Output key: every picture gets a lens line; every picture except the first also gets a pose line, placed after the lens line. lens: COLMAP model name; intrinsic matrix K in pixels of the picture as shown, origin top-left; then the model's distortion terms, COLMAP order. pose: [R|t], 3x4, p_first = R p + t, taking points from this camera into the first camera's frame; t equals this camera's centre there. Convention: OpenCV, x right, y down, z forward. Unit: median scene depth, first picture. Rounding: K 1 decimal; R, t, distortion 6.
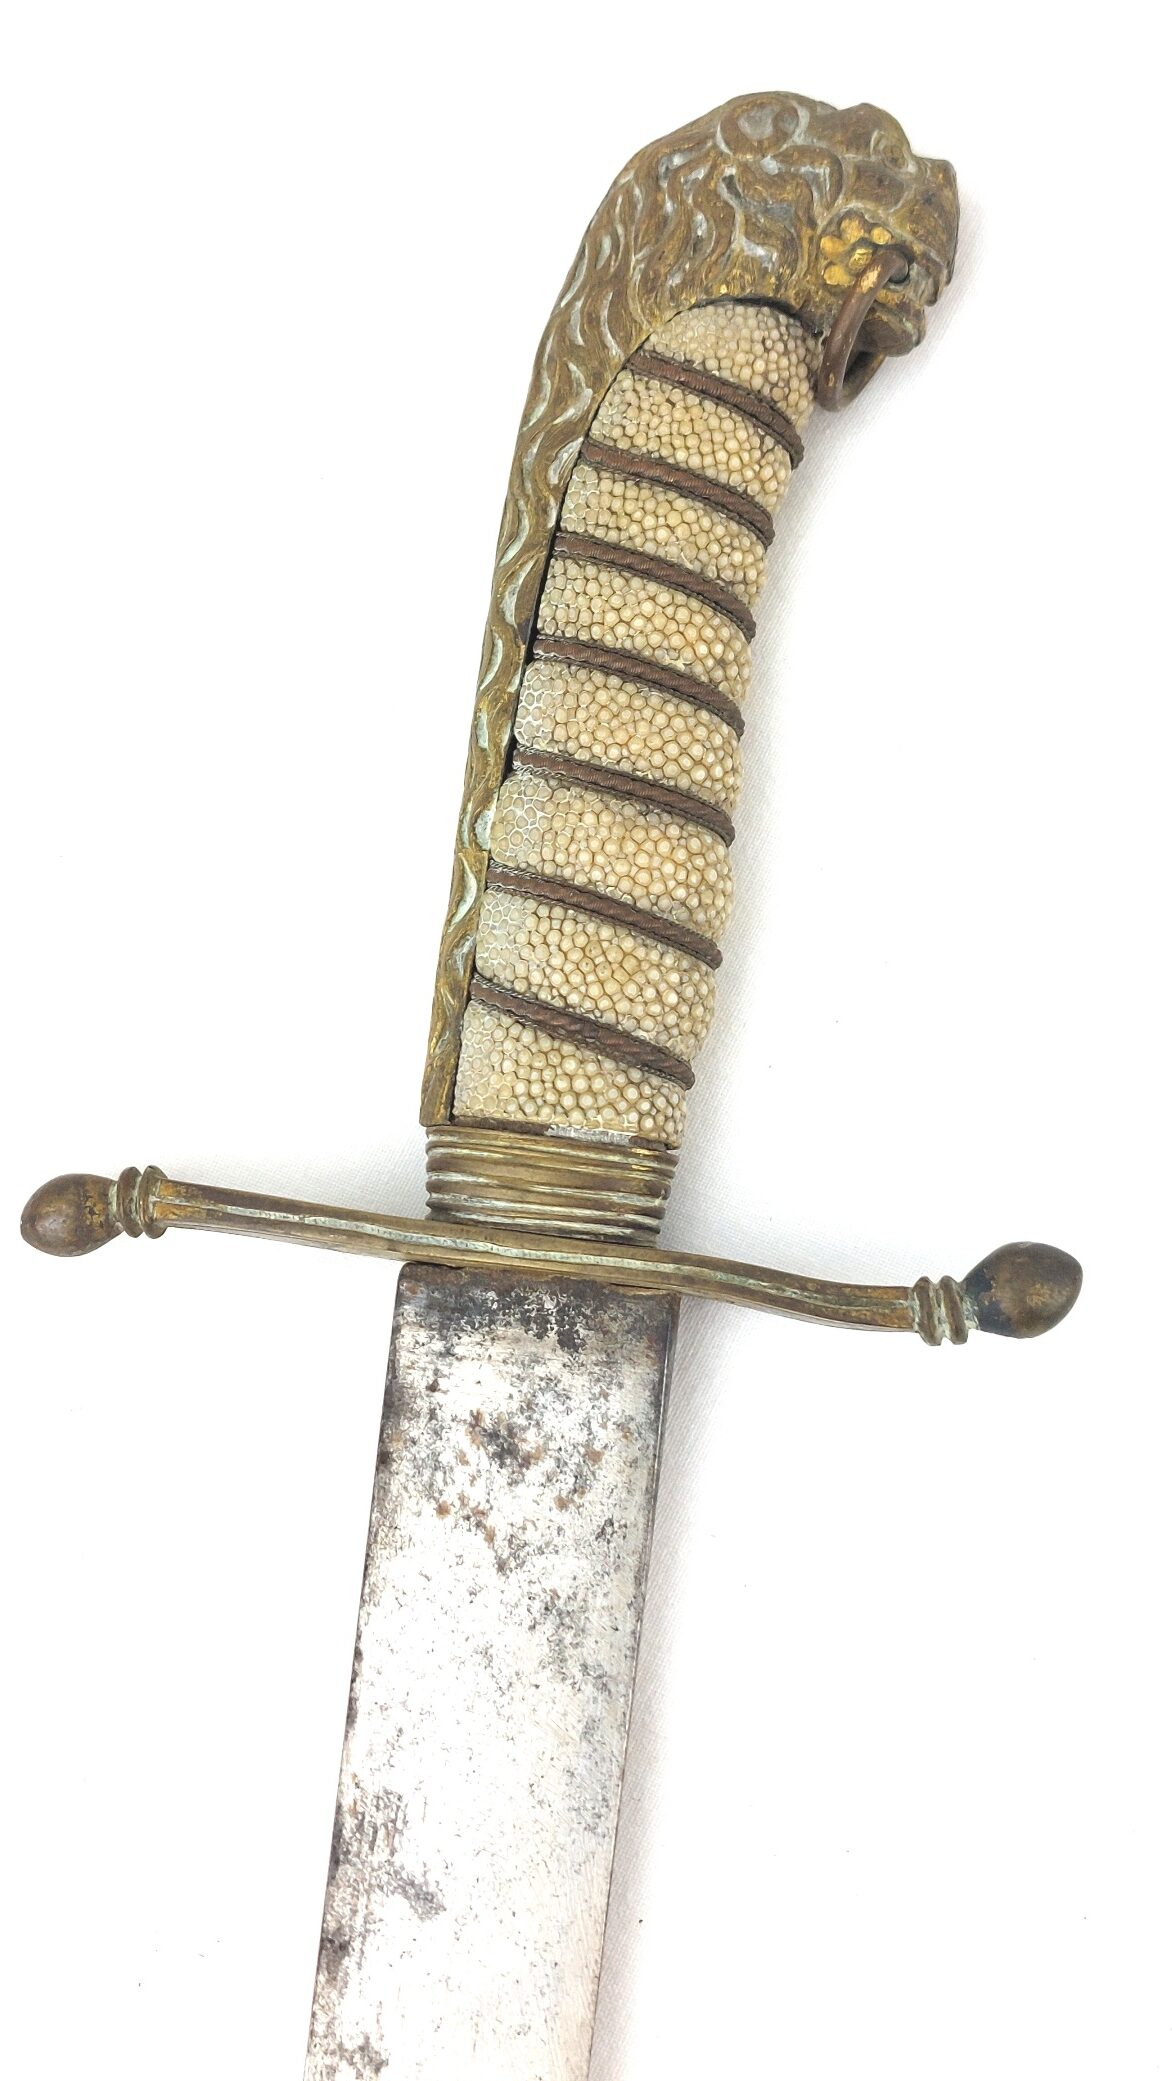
lens RADIAL K [[3046.2, 0, 586.0], [0, 3046.2, 1040.5], [0, 0, 1]] dist [0.360740, -2.280471]
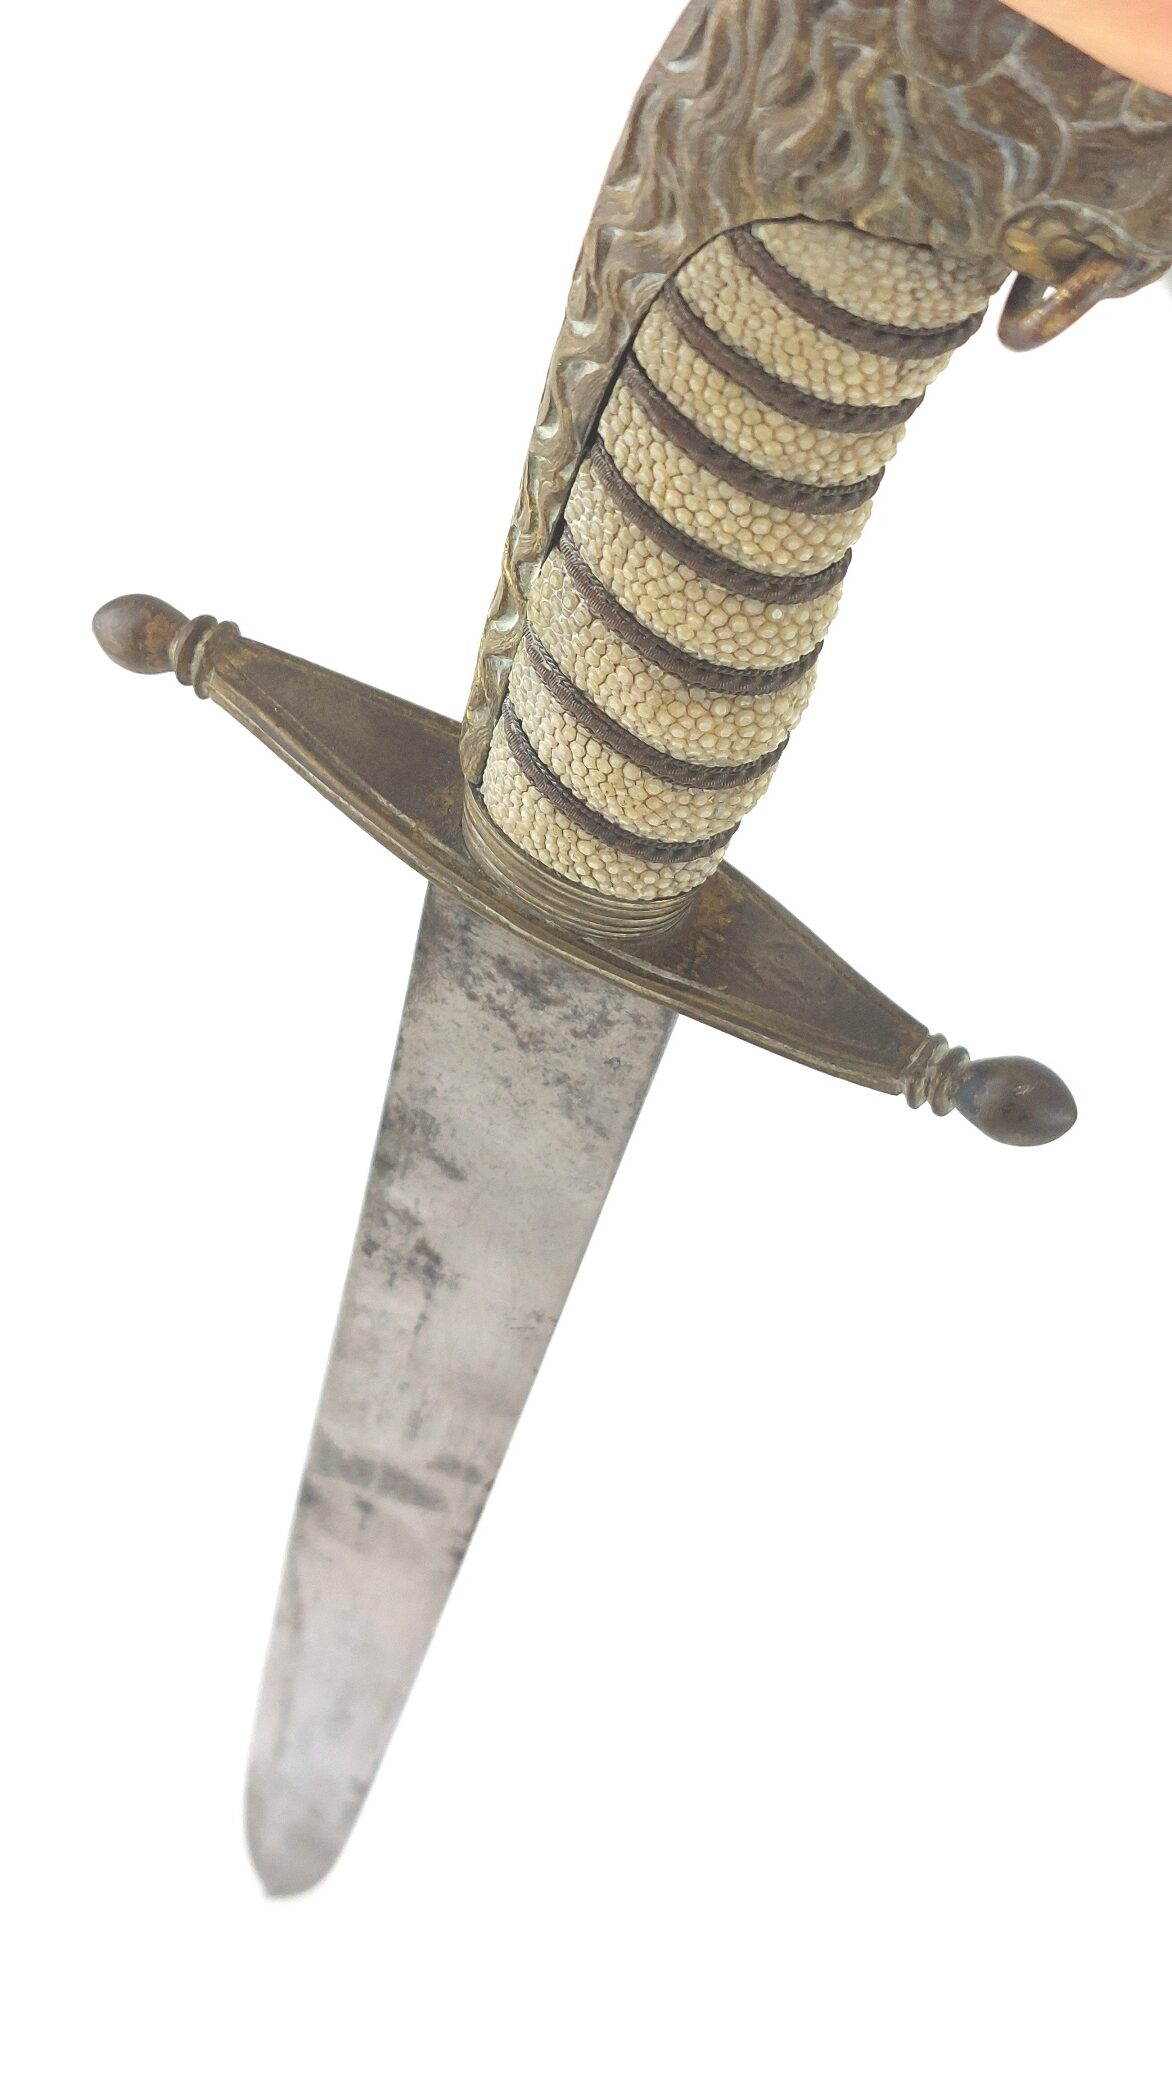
lens RADIAL K [[3046.2, 0, 586.0], [0, 3046.2, 1040.5], [0, 0, 1]] dist [0.360740, -2.280471]
pose [[0.956921, 0.268652, -0.110130, 0.108509], [-0.012480, 0.417007, 0.908818, -0.780851], [0.290081, -0.868292, 0.402395, 0.563265]]
